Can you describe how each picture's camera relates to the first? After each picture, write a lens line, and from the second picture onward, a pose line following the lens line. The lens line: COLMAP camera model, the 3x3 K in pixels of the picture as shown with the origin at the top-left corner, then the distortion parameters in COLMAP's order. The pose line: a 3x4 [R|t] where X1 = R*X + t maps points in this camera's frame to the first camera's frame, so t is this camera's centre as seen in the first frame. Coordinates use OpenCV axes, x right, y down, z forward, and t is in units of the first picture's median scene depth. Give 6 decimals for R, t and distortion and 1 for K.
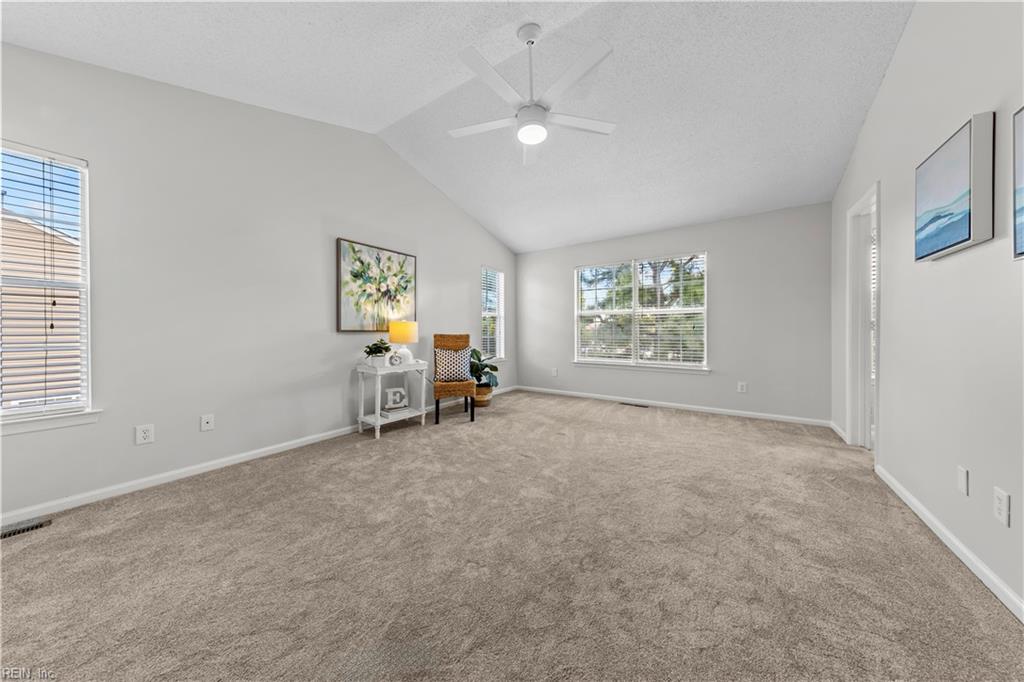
lens RADIAL K [[330.8, 0, 510.5], [0, 330.8, 334.7], [0, 0, 1]] dist [0.000870, 0.000047]
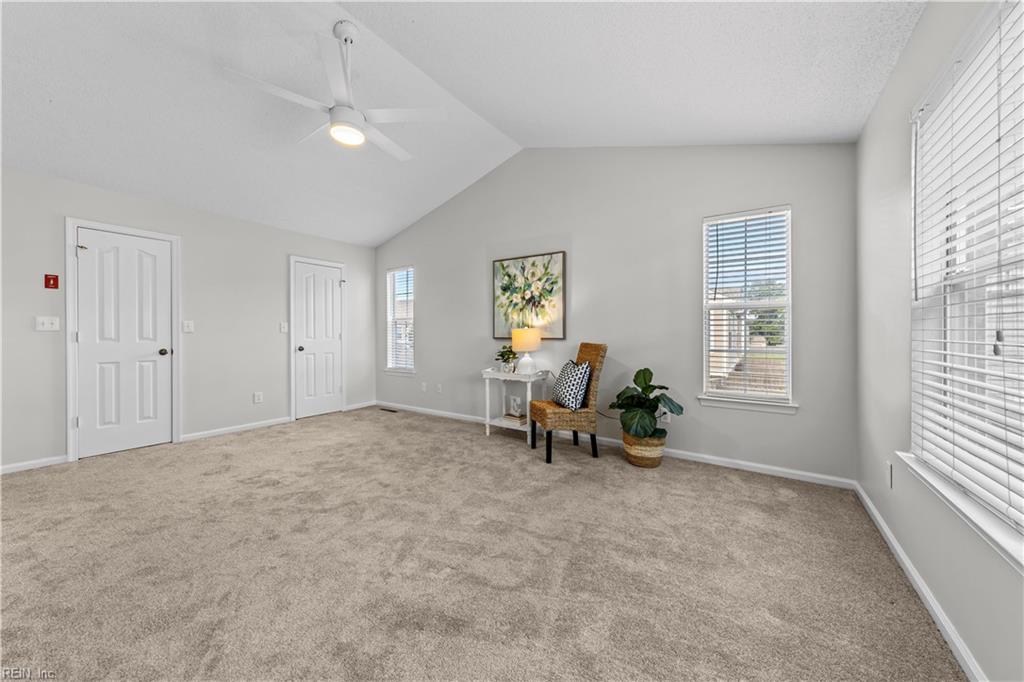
lens RADIAL K [[367.2, 0, 509.3], [0, 367.2, 336.8], [0, 0, 1]] dist [-0.000204, 0.000004]
pose [[-0.013025, 0.004366, -0.999906, 0.732750], [-0.010386, 0.999936, 0.004501, -0.020692], [0.999861, 0.010444, -0.012979, 0.967323]]
